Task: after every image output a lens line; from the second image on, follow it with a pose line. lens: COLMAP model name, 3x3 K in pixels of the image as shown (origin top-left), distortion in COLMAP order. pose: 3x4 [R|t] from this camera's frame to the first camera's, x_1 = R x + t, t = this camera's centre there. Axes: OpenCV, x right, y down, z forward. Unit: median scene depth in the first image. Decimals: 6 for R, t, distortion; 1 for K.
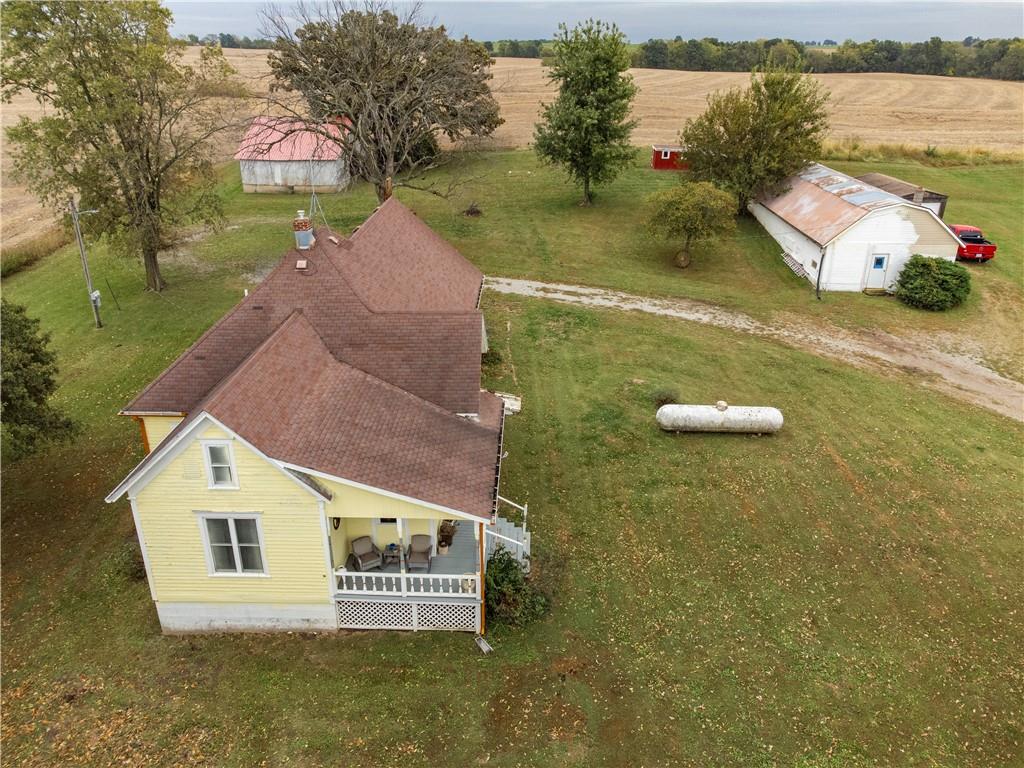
lens RADIAL K [[765.5, 0, 509.7], [0, 765.5, 381.1], [0, 0, 1]] dist [0.033308, -0.016115]
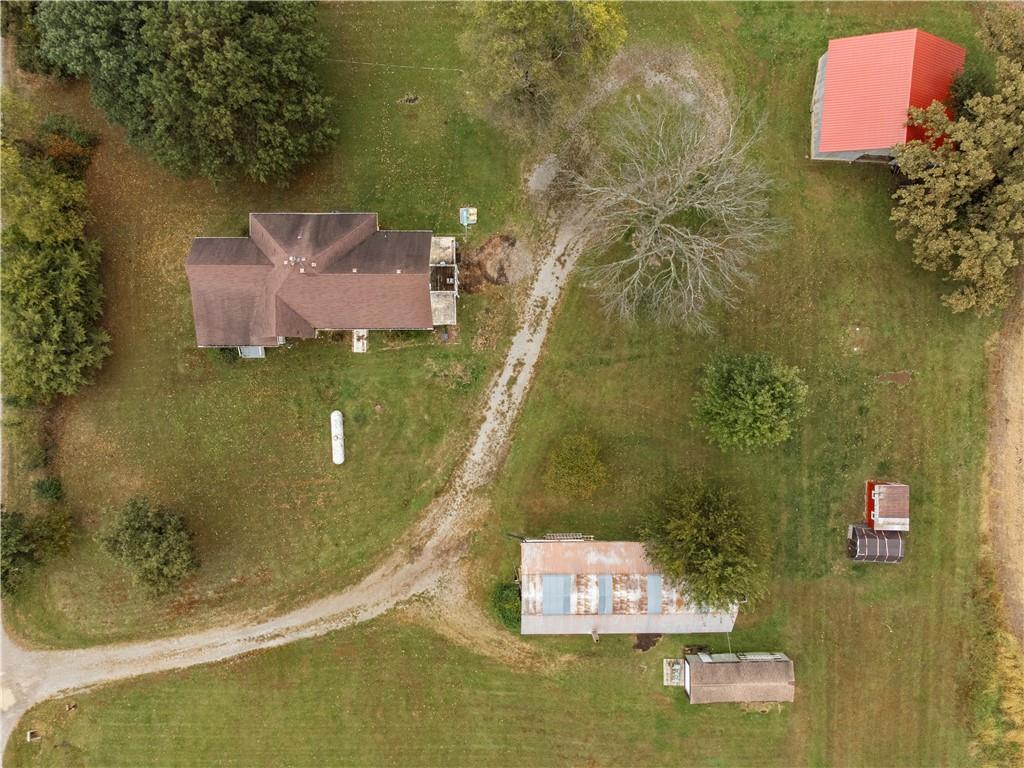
lens RADIAL K [[765.5, 0, 513.6], [0, 765.5, 380.9], [0, 0, 1]] dist [0.033308, -0.016115]
pose [[0.034724, 0.999390, 0.003590, 0.106925], [-0.414439, 0.011131, 0.910009, -2.221044], [0.909414, -0.033087, 0.414573, 0.504183]]
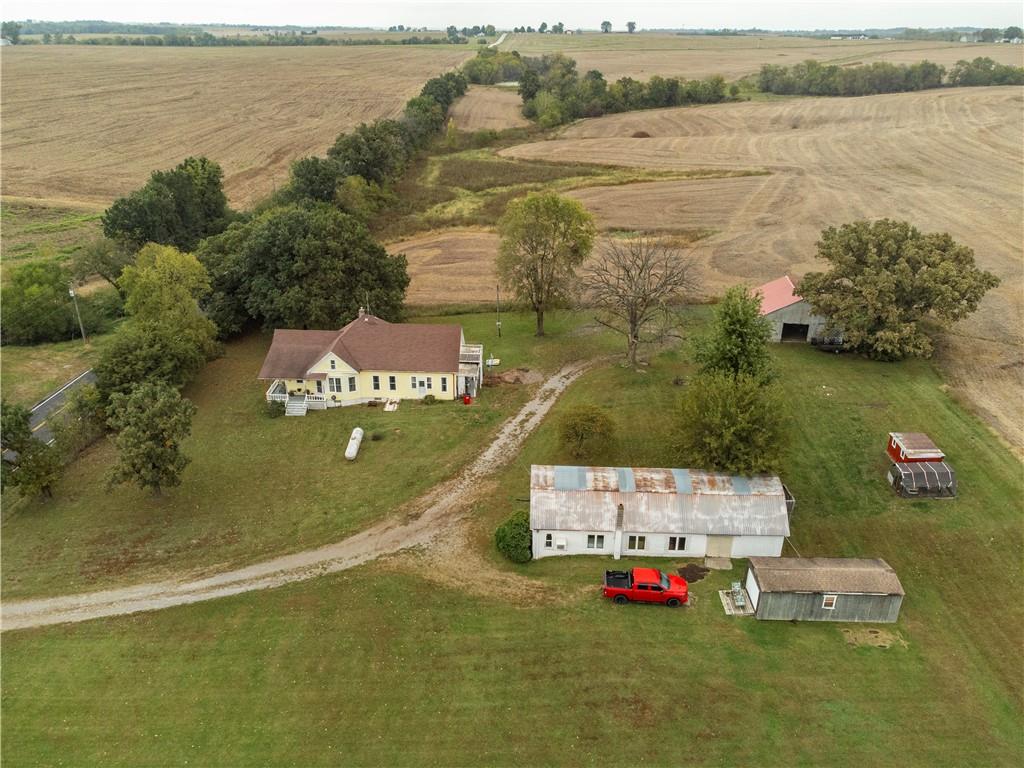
lens RADIAL K [[765.5, 0, 511.9], [0, 765.5, 383.8], [0, 0, 1]] dist [0.033308, -0.016115]
pose [[0.002016, 0.417928, -0.908478, 2.302424], [-0.407594, 0.829934, 0.380891, -1.183938], [0.913161, 0.369522, 0.172018, 0.932123]]
